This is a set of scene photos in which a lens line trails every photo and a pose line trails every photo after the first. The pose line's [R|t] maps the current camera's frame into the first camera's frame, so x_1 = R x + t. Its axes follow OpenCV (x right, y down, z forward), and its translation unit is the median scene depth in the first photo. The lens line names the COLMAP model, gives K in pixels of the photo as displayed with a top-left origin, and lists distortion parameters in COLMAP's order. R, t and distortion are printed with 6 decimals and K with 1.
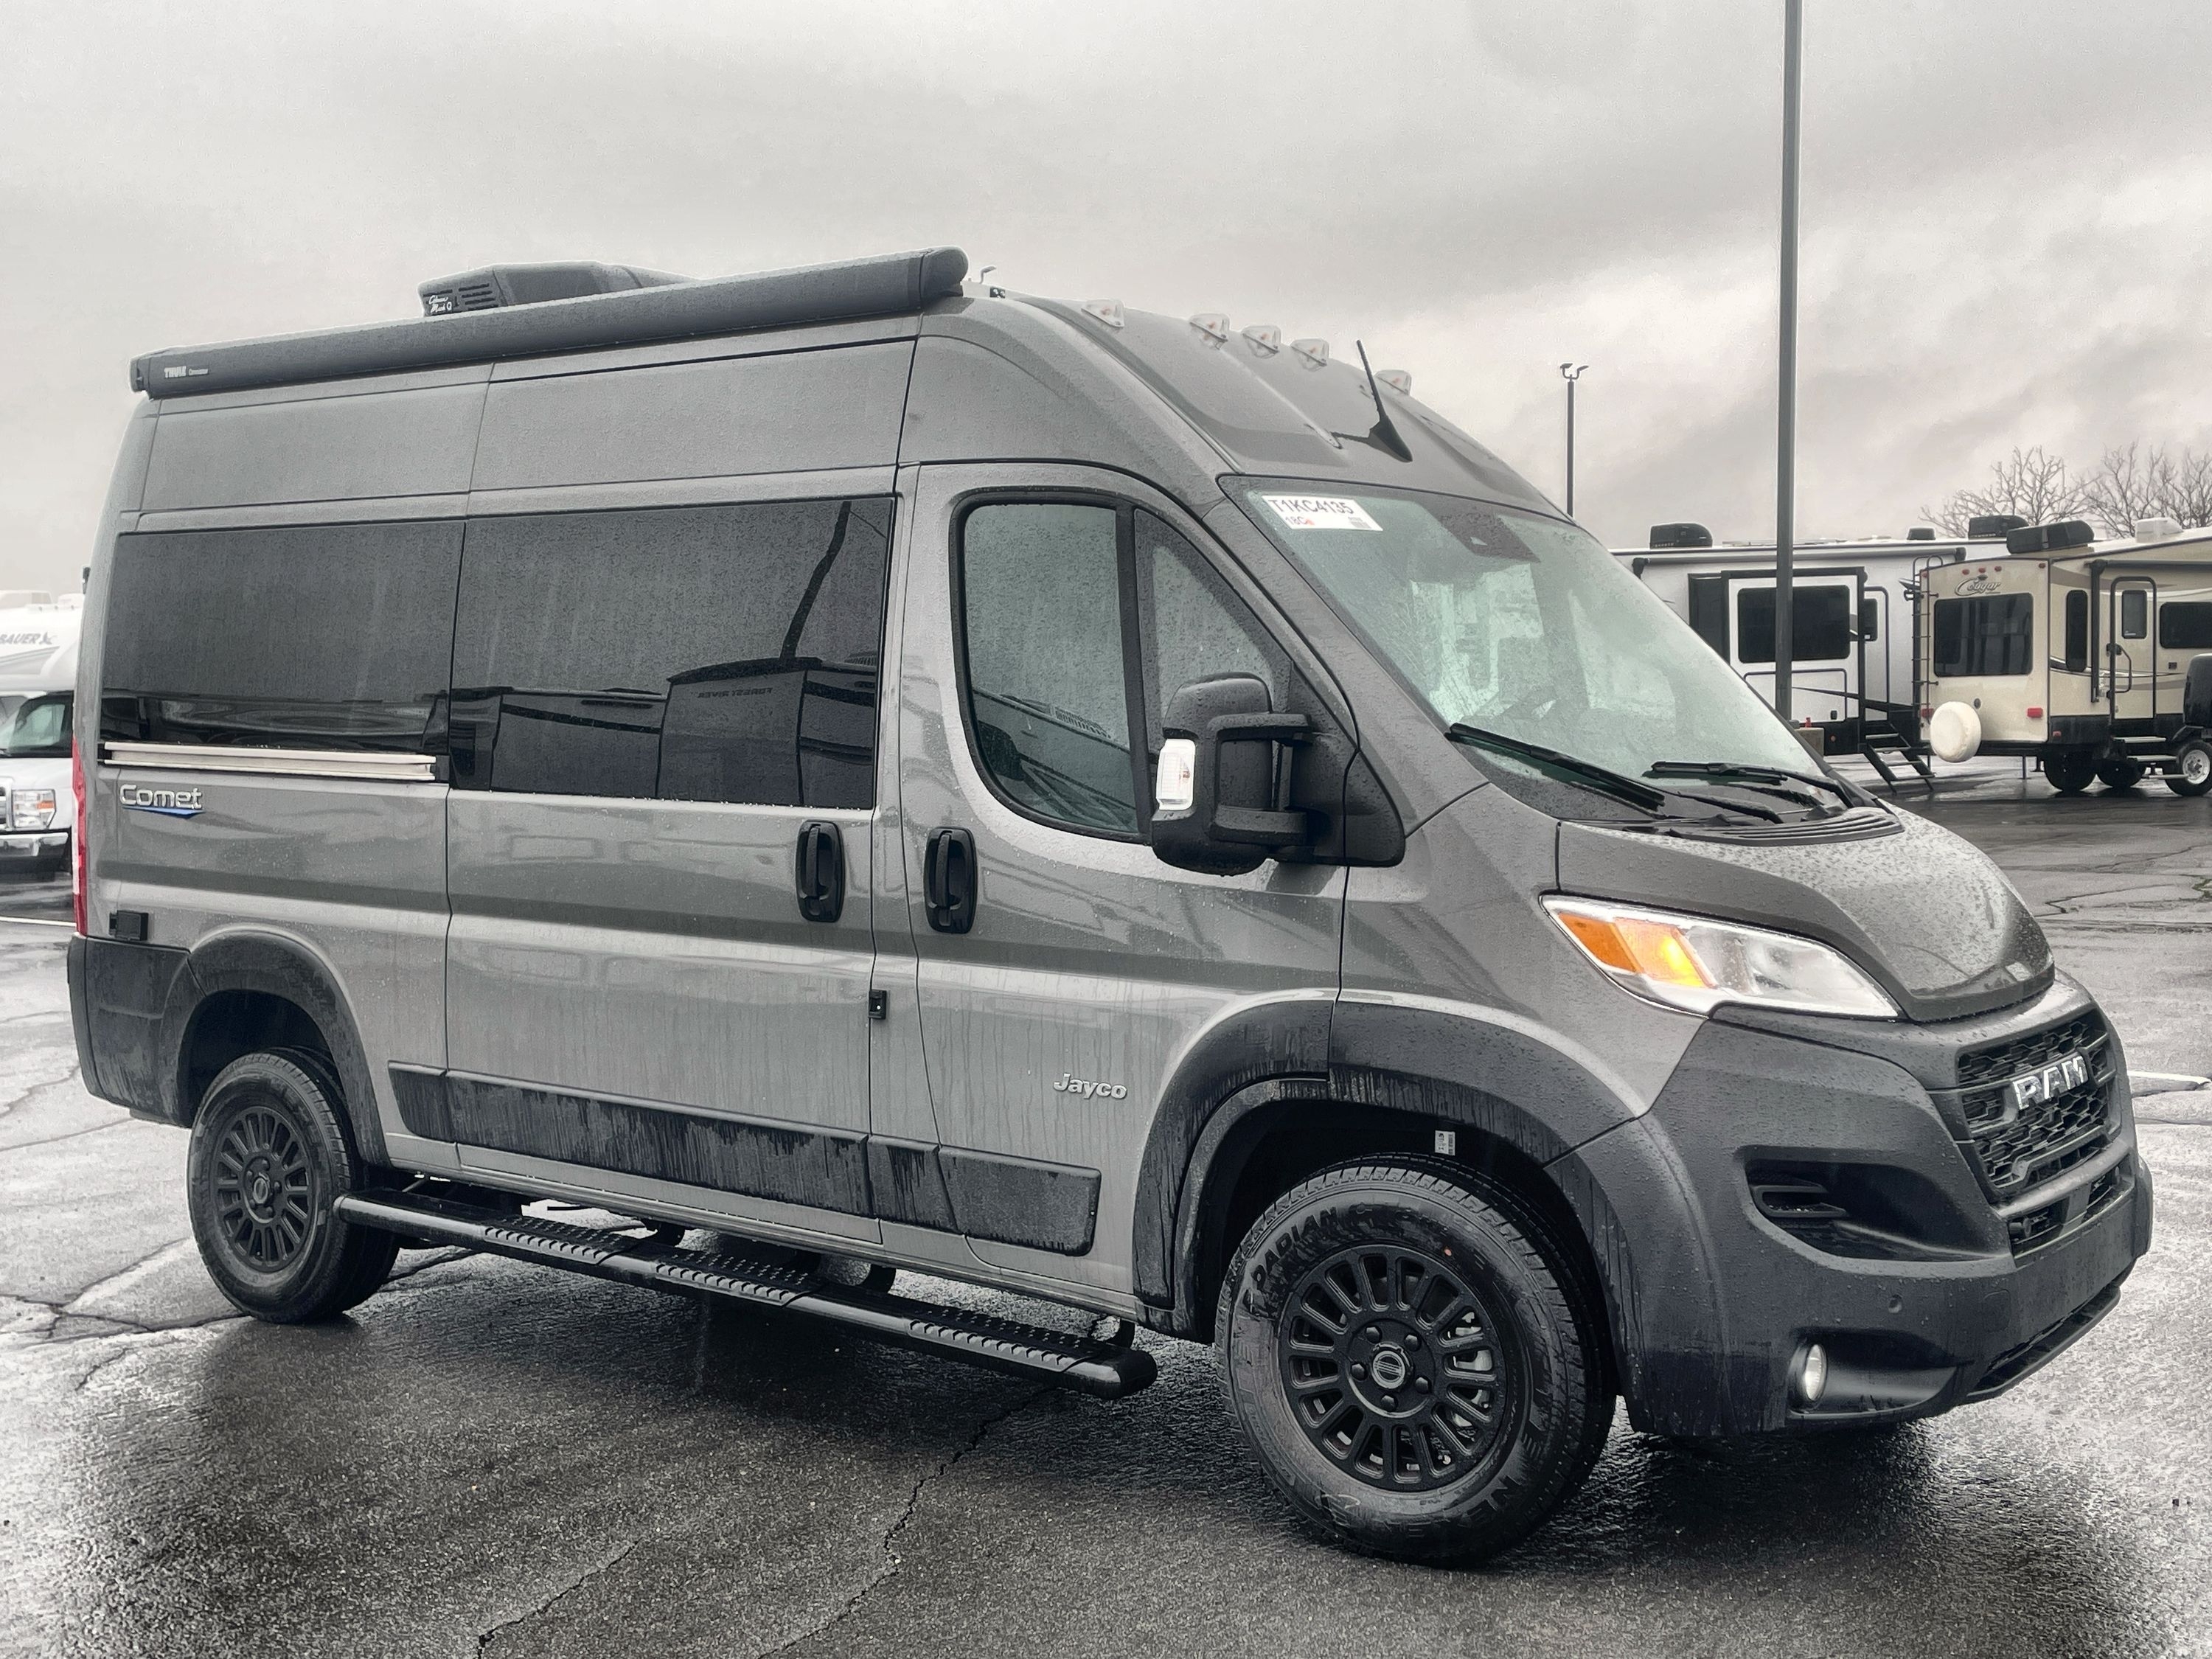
lens RADIAL K [[2385.4, 0, 1119.1], [0, 2385.4, 824.1], [0, 0, 1]] dist [0.038644, 0.014328]
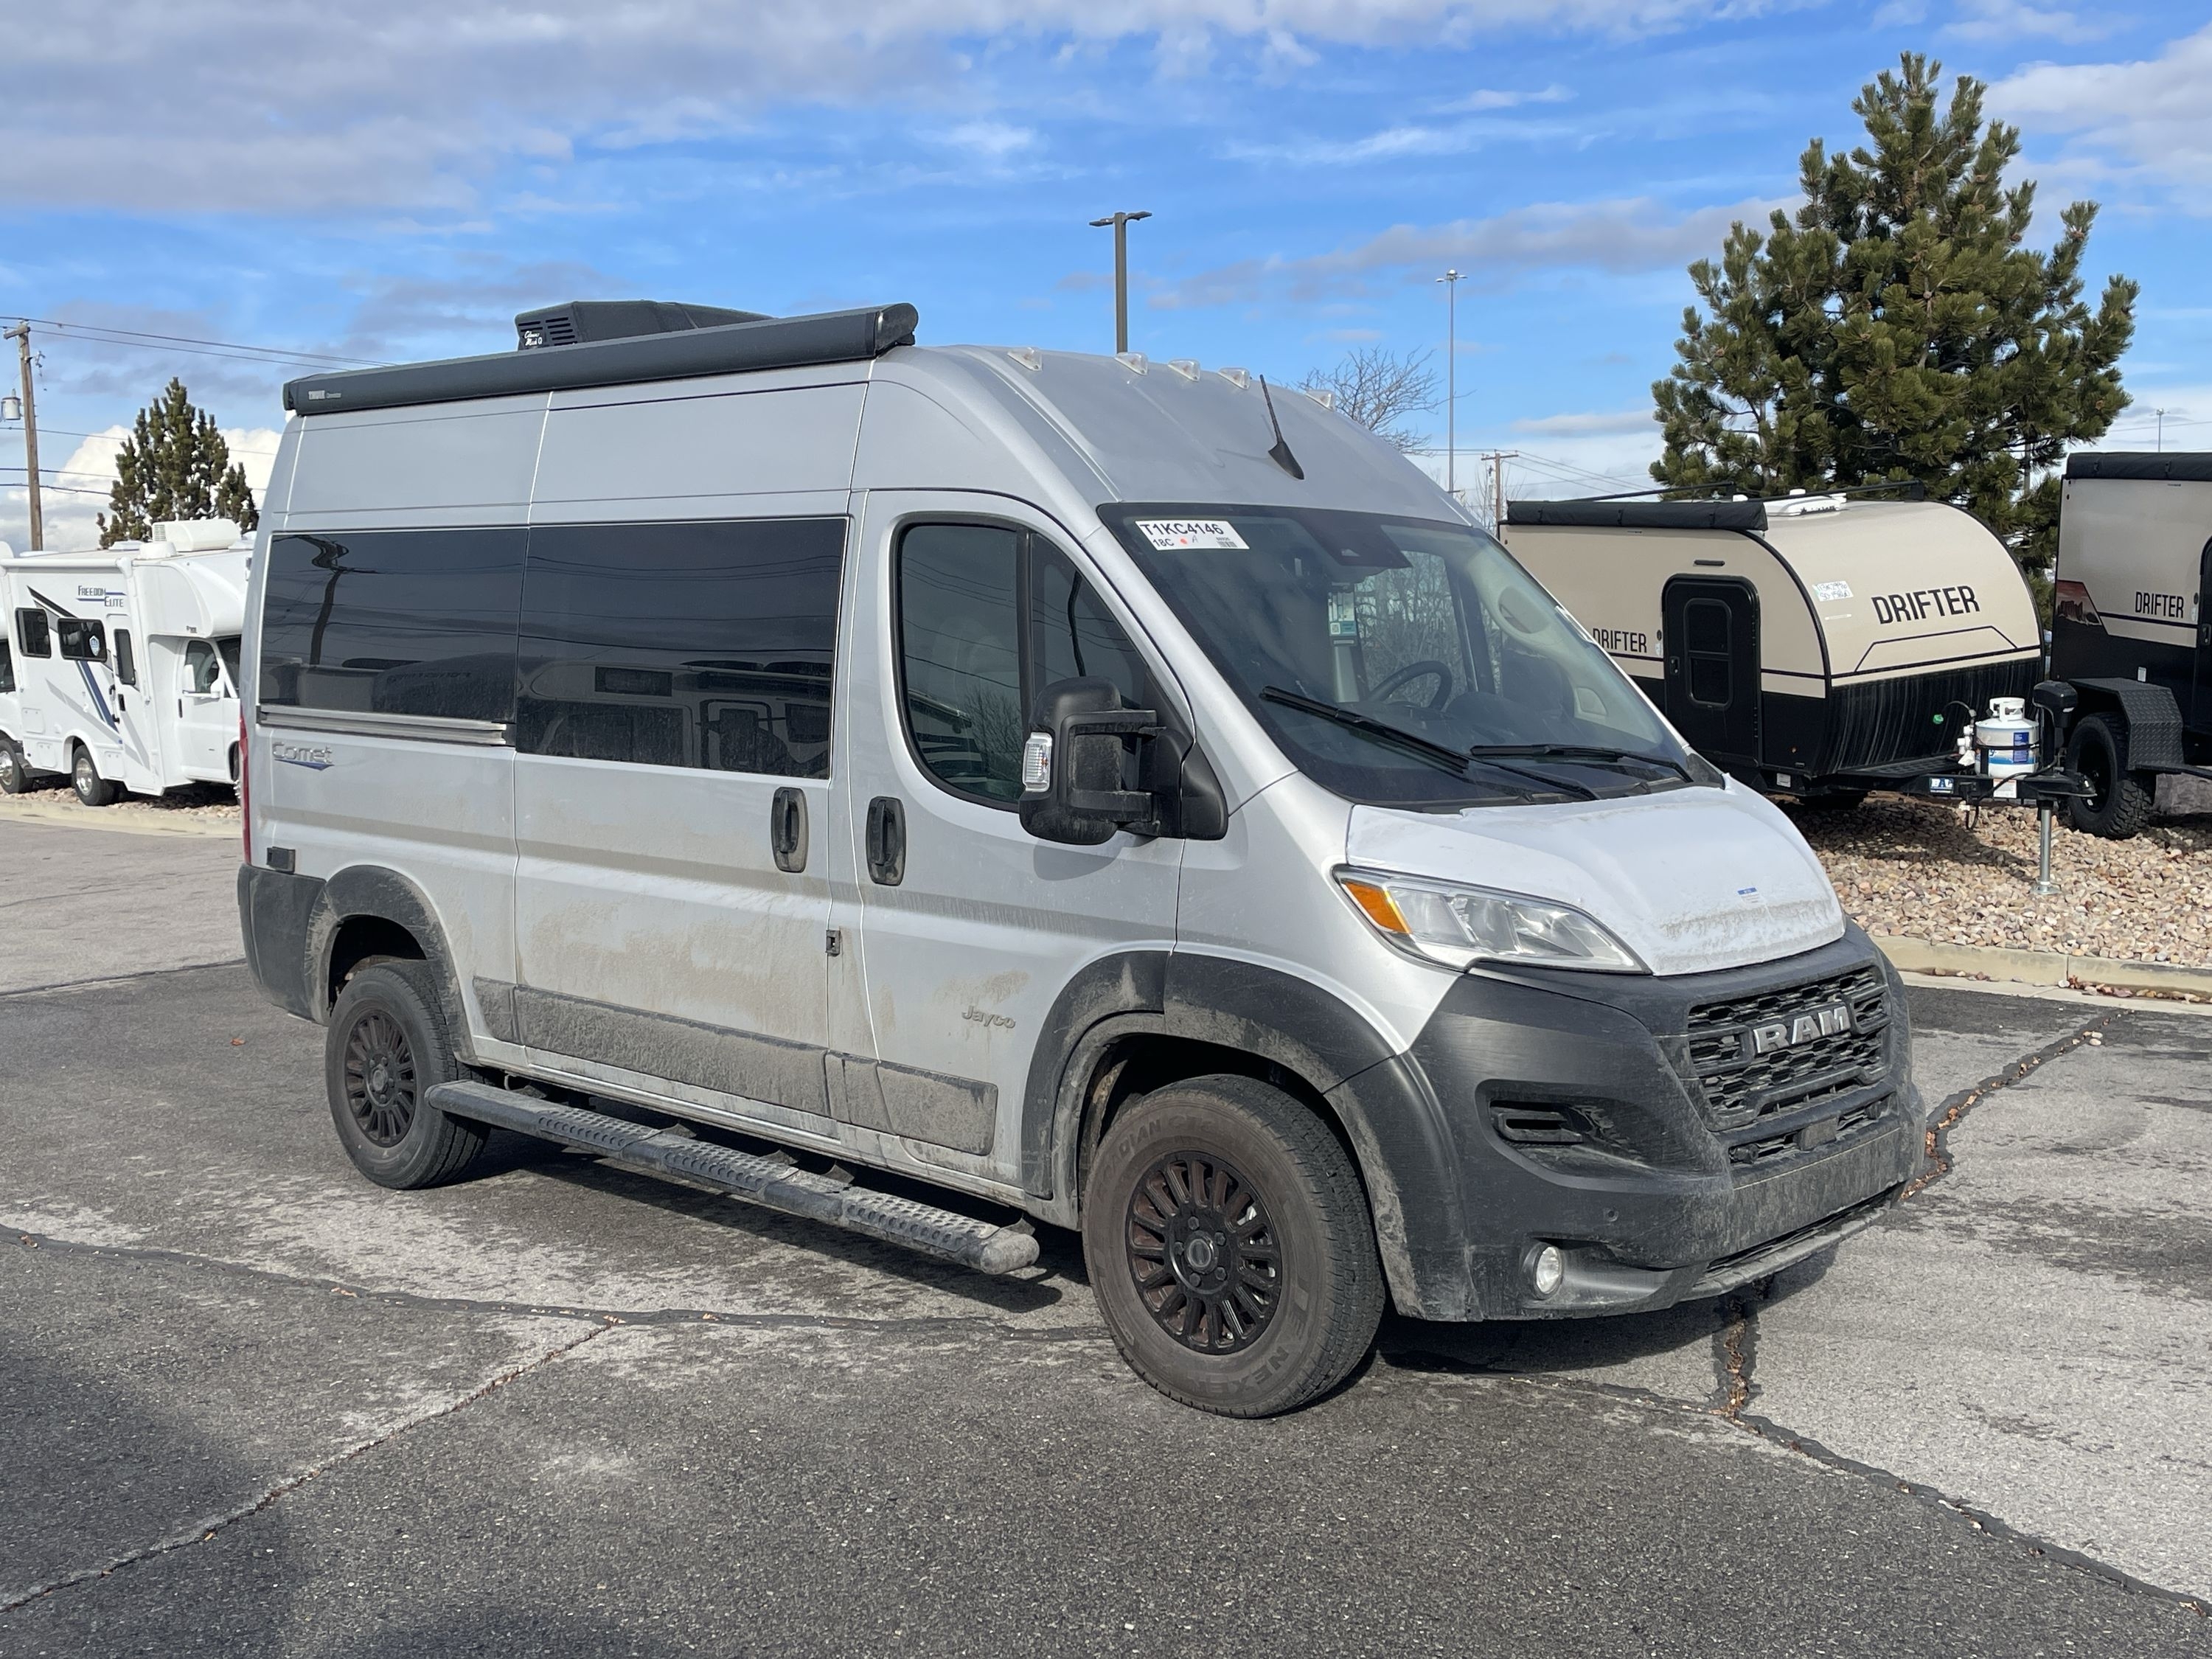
lens RADIAL K [[2192.1, 0, 1093.1], [0, 2192.1, 825.3], [0, 0, 1]] dist [0.106294, 0.001392]
pose [[0.994150, 0.011028, -0.107442, 0.154551], [-0.006710, 0.999158, 0.040468, -0.030078], [0.107798, -0.039510, 0.993387, -0.091133]]
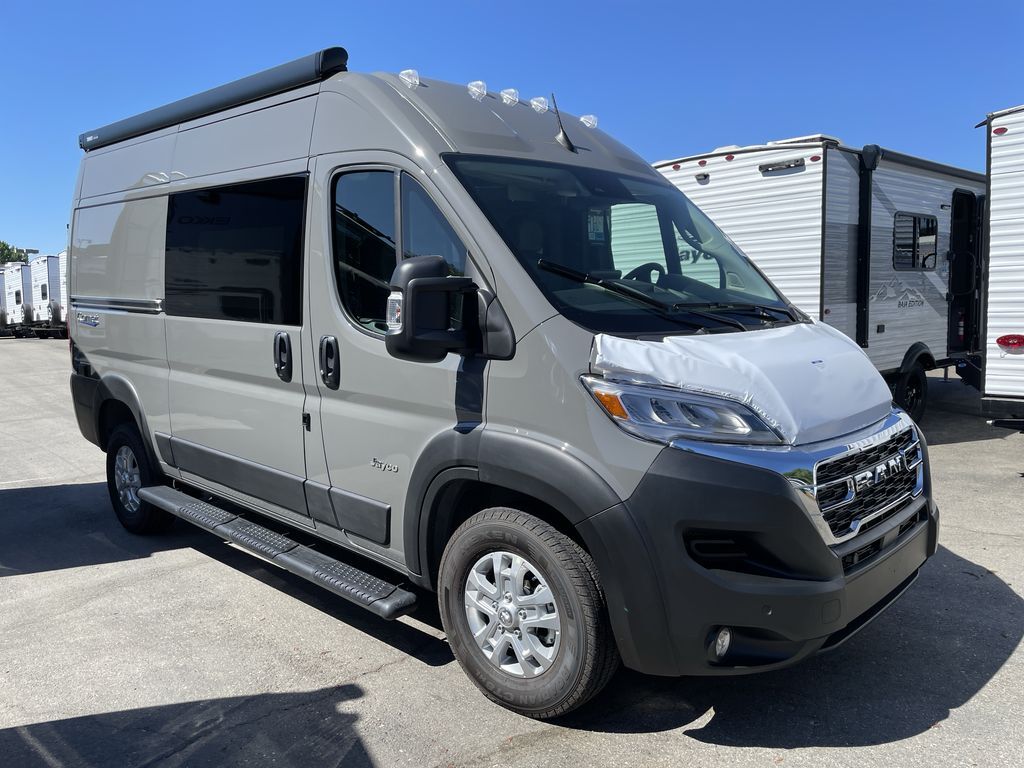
lens RADIAL K [[781.9, 0, 518.0], [0, 781.9, 375.4], [0, 0, 1]] dist [0.025218, -0.001453]
pose [[0.992063, 0.004447, -0.125664, 0.178560], [0.004932, 0.997229, 0.074224, -0.013541], [0.125646, -0.074255, 0.989292, 0.352807]]
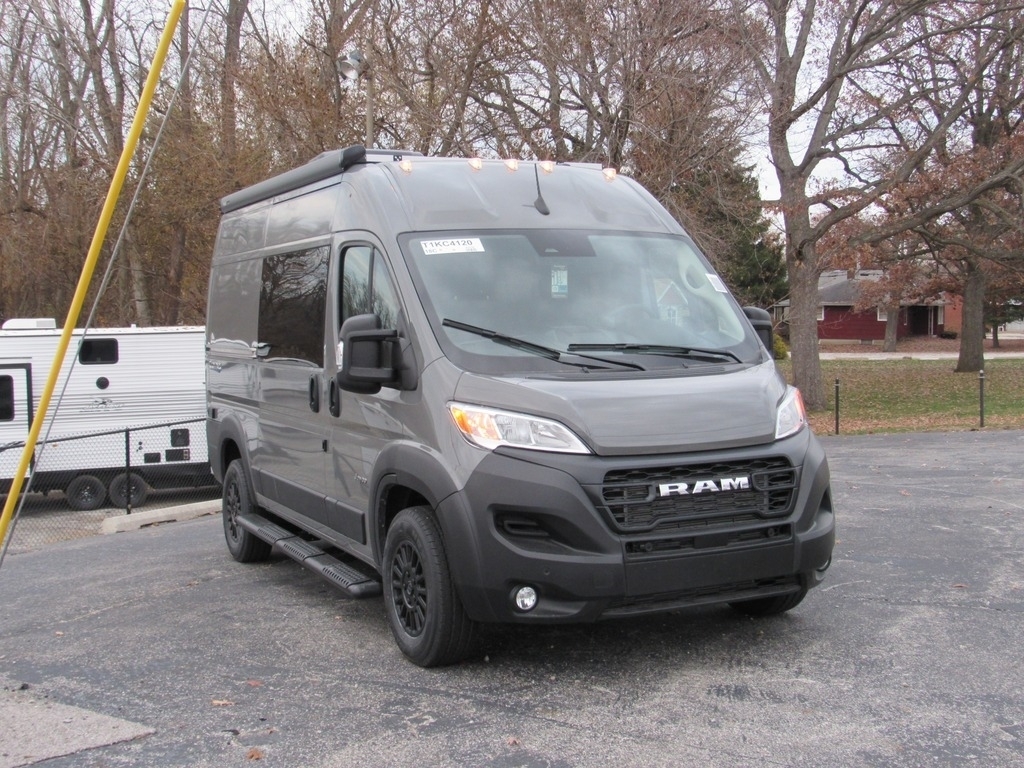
lens RADIAL K [[1287.8, 0, 559.1], [0, 1287.8, 314.4], [0, 0, 1]] dist [-0.011439, -0.011899]
pose [[0.892627, -0.027417, -0.449962, 0.777617], [0.009051, 0.999038, -0.042917, -0.002109], [0.450706, 0.034236, 0.892016, -0.131602]]
